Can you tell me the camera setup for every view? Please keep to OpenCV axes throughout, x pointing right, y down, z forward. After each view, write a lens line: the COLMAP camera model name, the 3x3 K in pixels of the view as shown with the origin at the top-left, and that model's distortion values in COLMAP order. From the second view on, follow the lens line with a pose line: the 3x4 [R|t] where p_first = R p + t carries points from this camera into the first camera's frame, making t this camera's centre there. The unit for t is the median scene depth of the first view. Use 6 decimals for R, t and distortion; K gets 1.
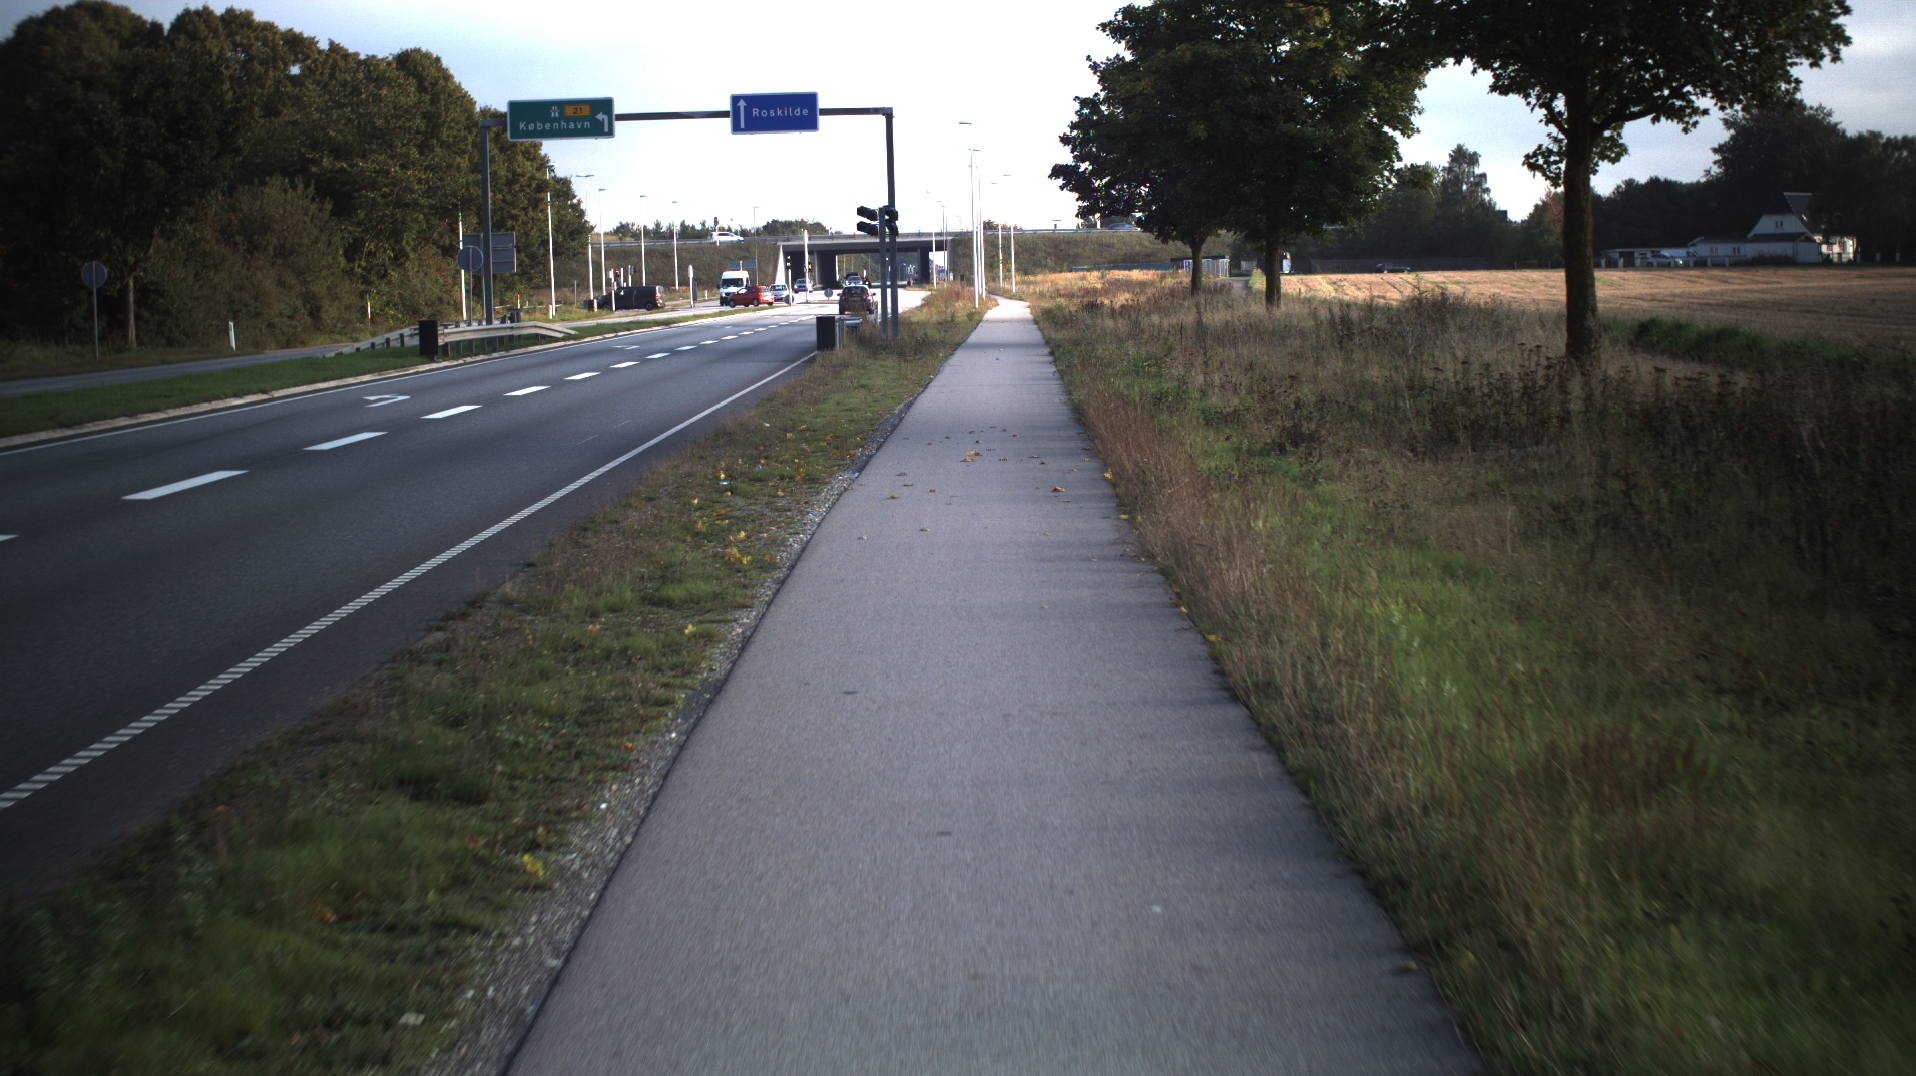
lens RADIAL K [[3378.6, 0, 958.0], [0, 3378.6, 538.0], [0, 0, 1]] dist [-0.279522, 0.254403]
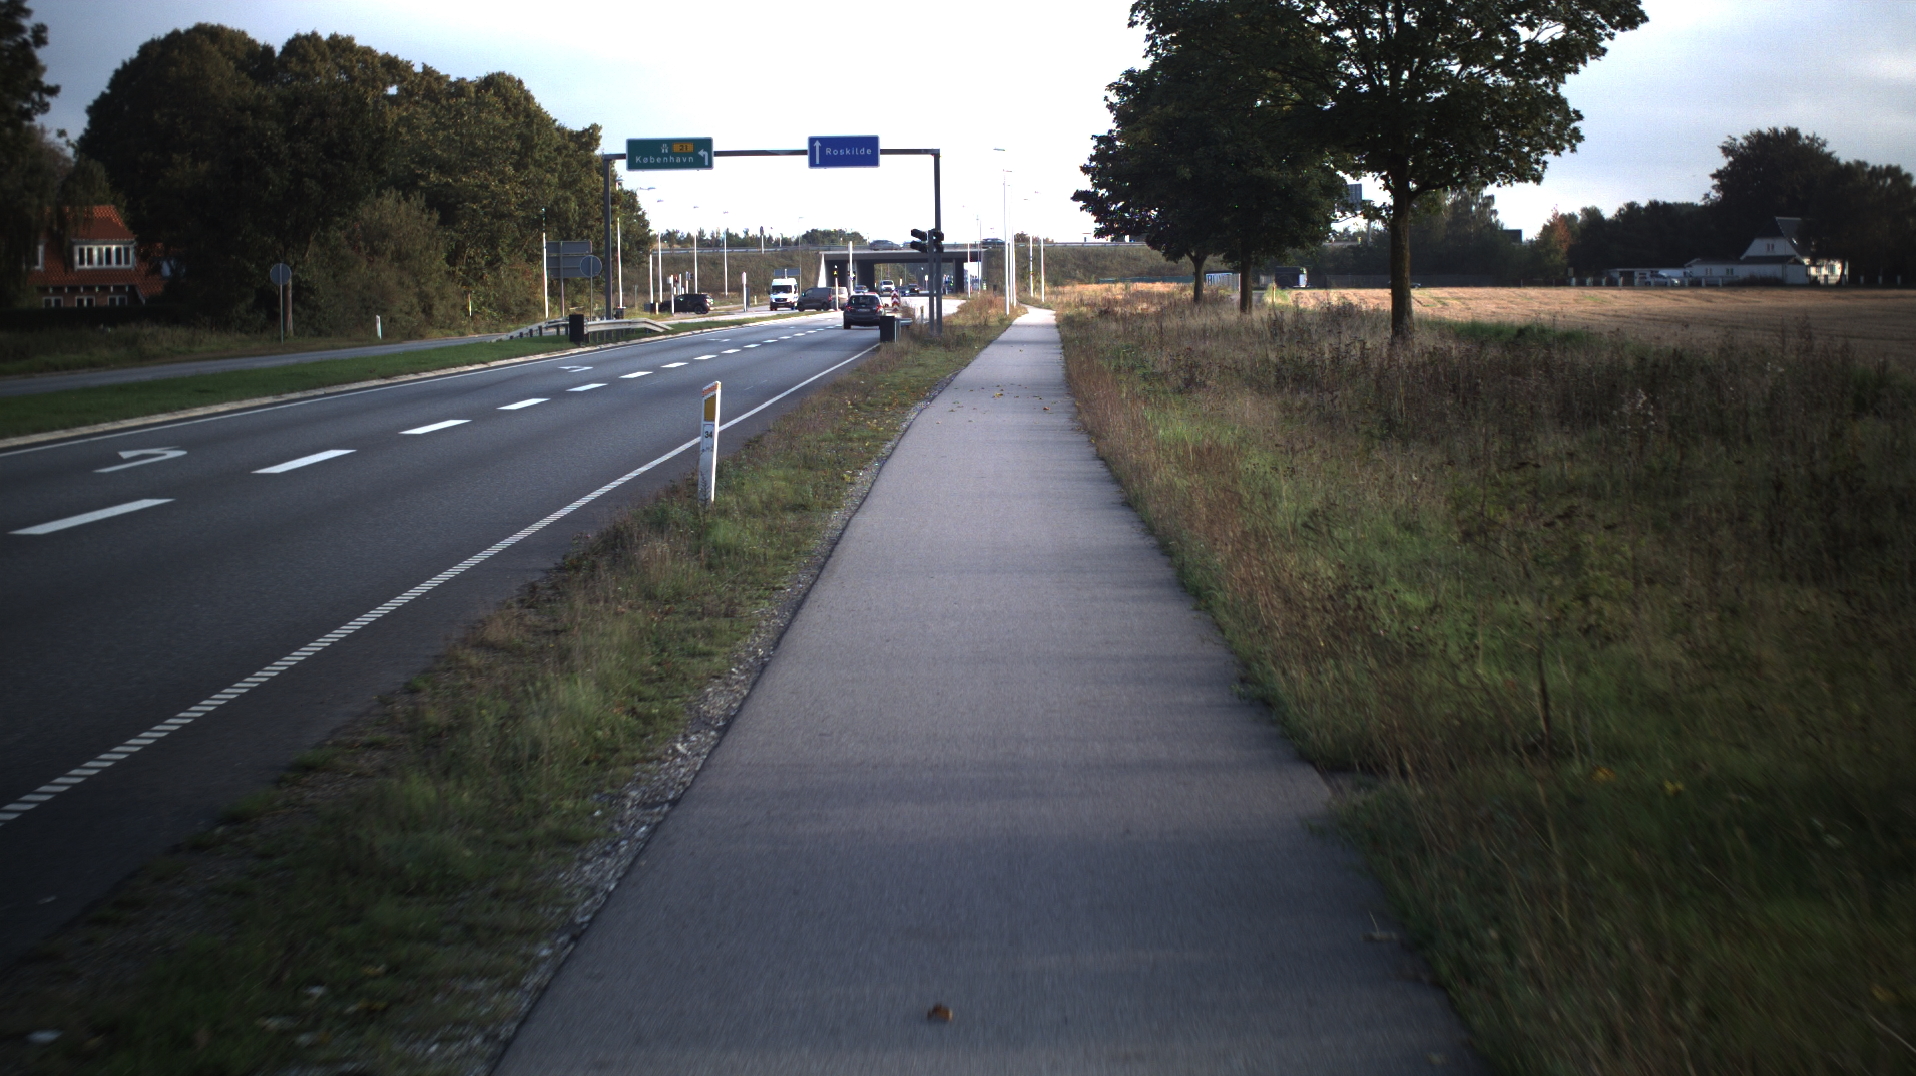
lens RADIAL K [[3378.6, 0, 958.0], [0, 3378.6, 538.0], [0, 0, 1]] dist [-0.279522, 0.254403]
pose [[0.999864, 0.013971, -0.008773, 0.000031], [-0.013997, 0.999898, -0.002821, 0.010893], [0.008732, 0.002944, 0.999958, -0.140023]]
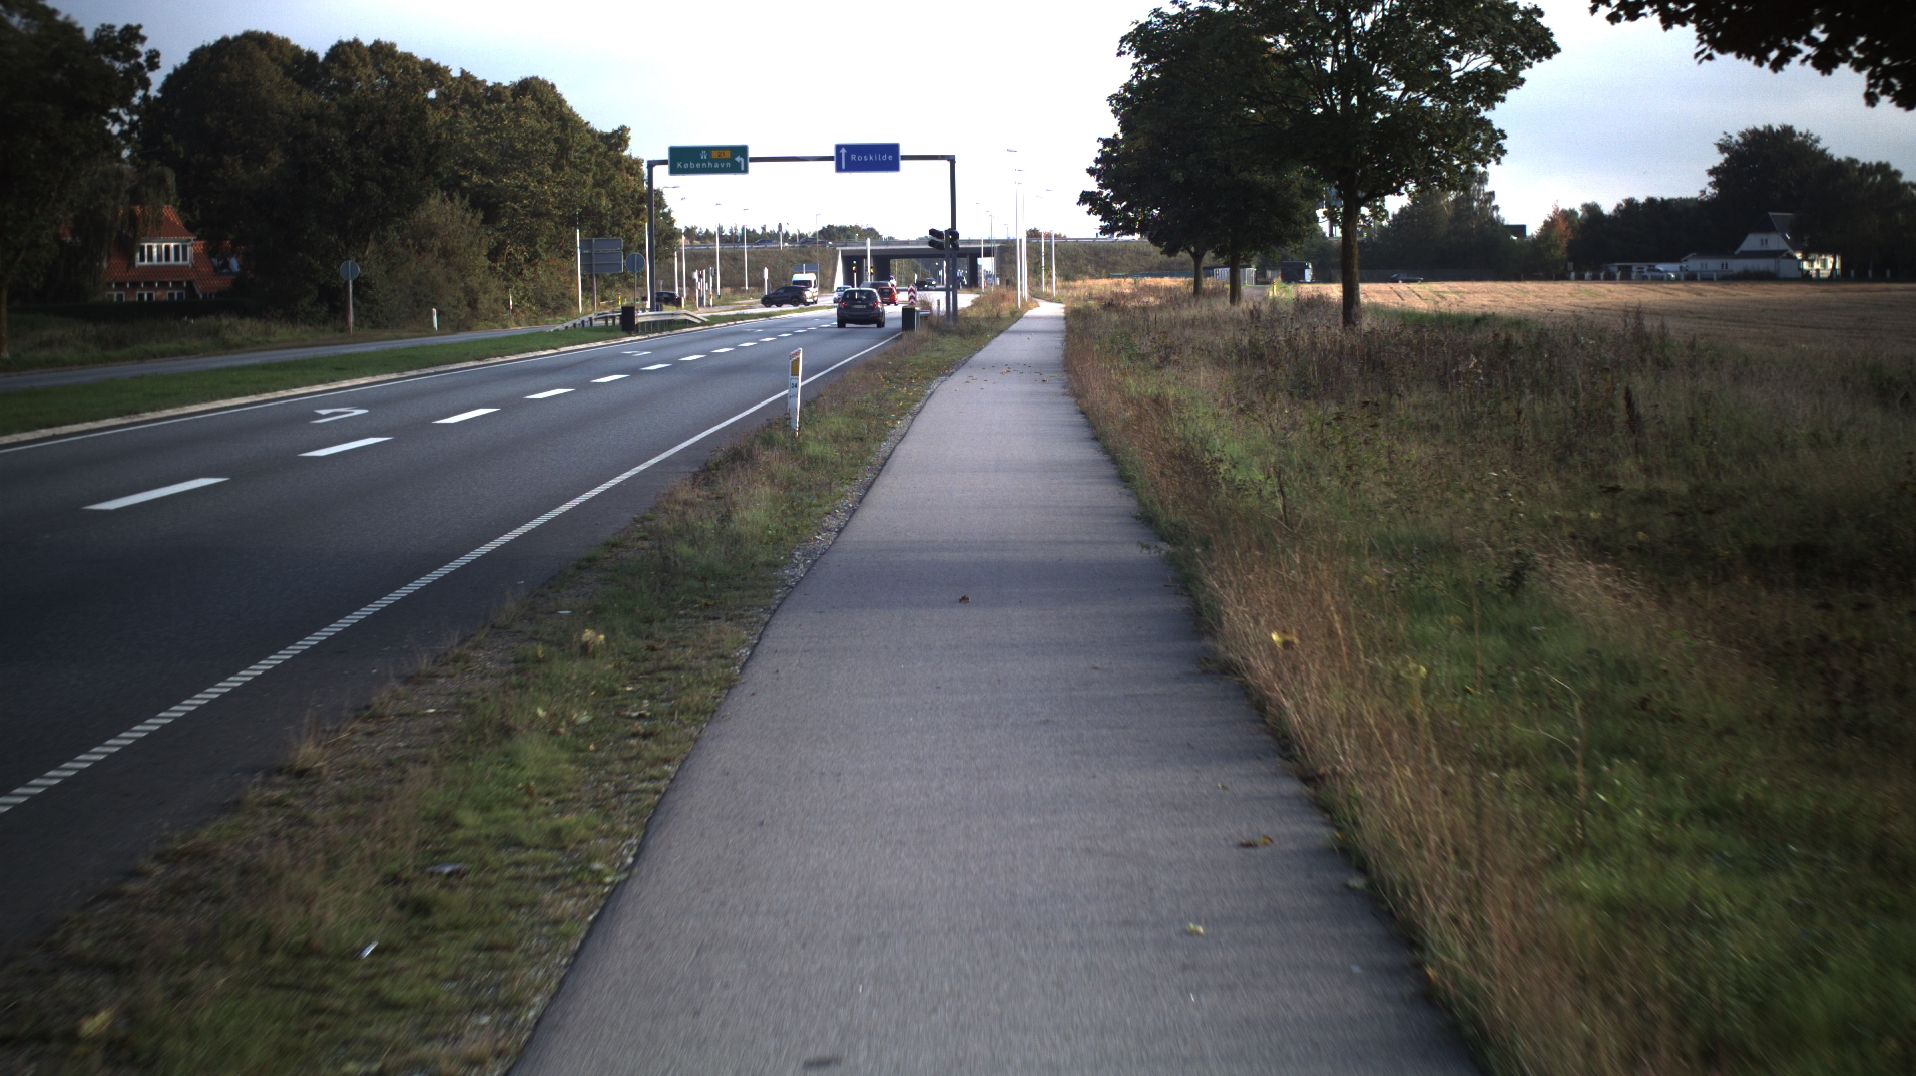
lens RADIAL K [[3378.6, 0, 958.0], [0, 3378.6, 538.0], [0, 0, 1]] dist [-0.279522, 0.254403]
pose [[0.999831, 0.013034, -0.012952, 0.000700], [-0.013051, 0.999914, -0.001236, 0.016388], [0.012934, 0.001404, 0.999915, -0.210017]]
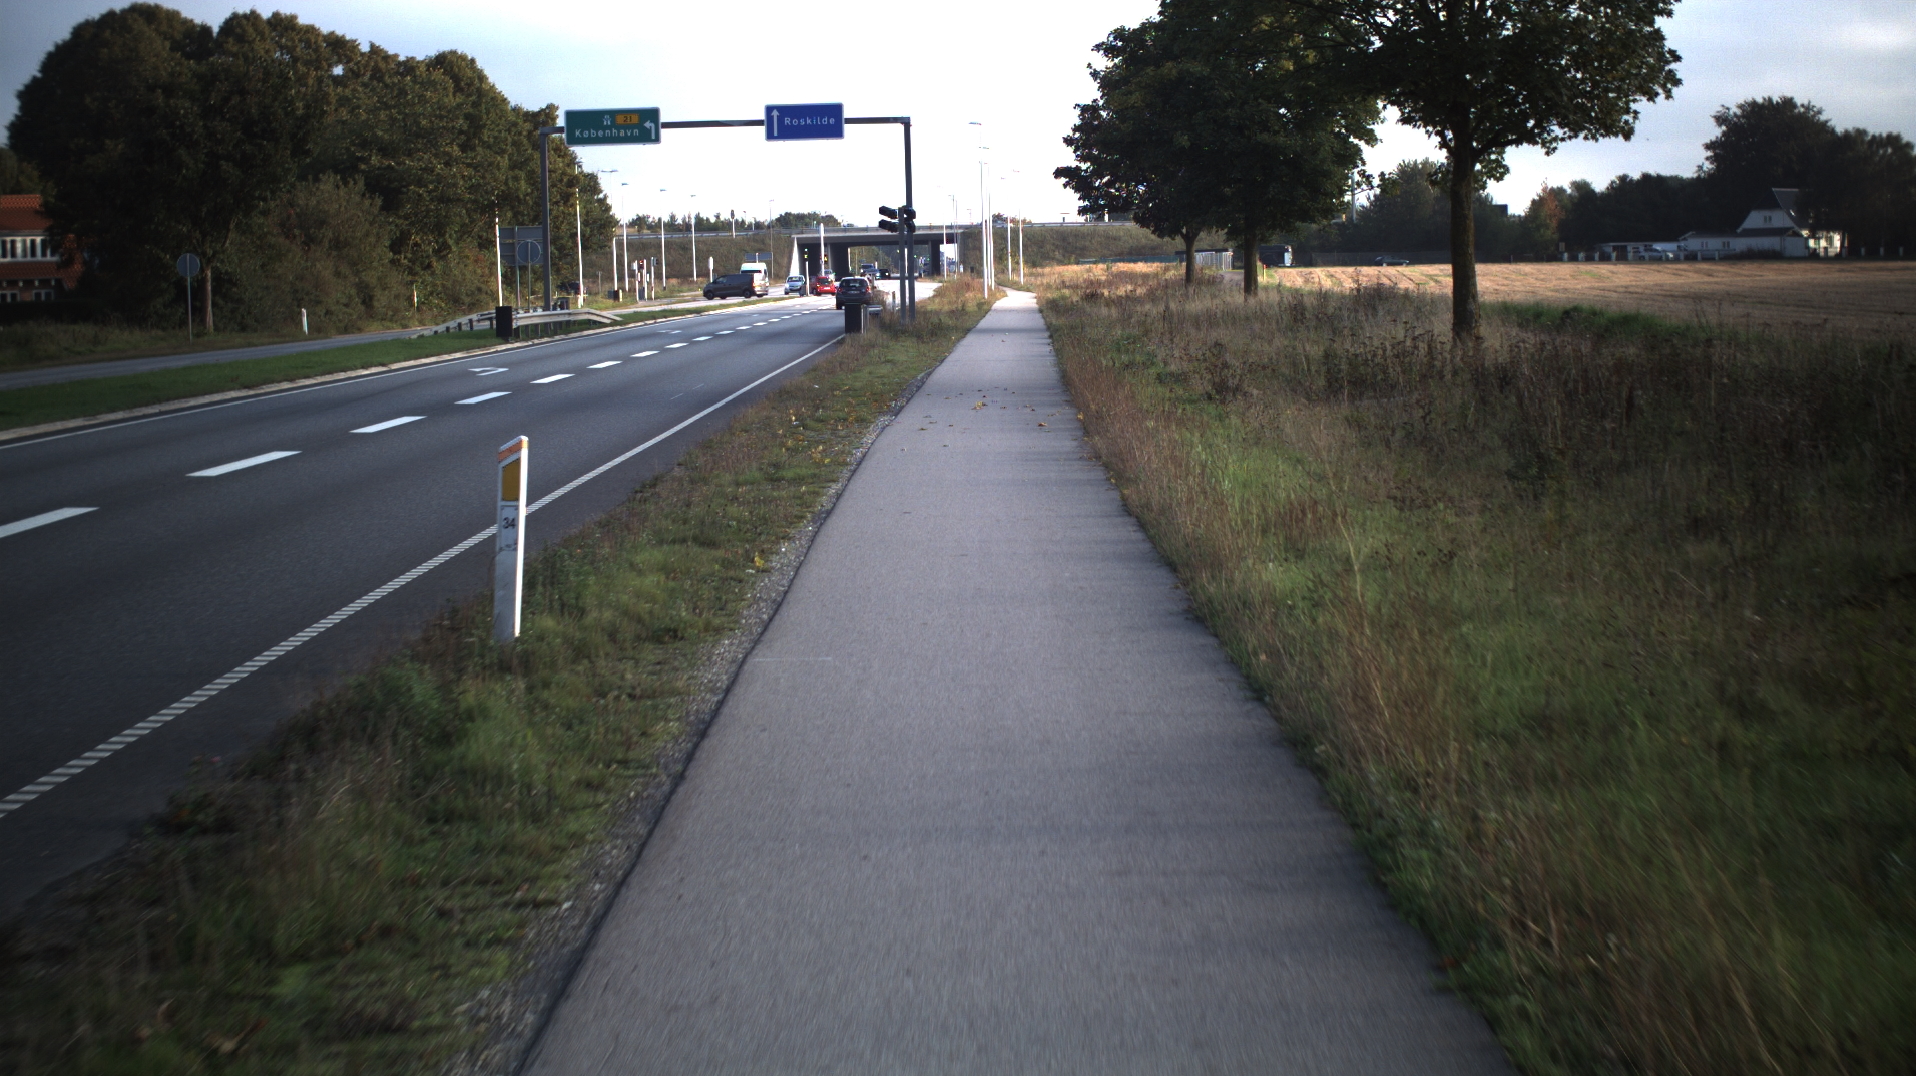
lens RADIAL K [[3378.6, 0, 958.0], [0, 3378.6, 538.0], [0, 0, 1]] dist [-0.279522, 0.254403]
pose [[0.999994, 0.001943, -0.002775, -0.000140], [-0.001936, 0.999995, 0.002383, 0.005356], [0.002780, -0.002377, 0.999993, -0.069952]]
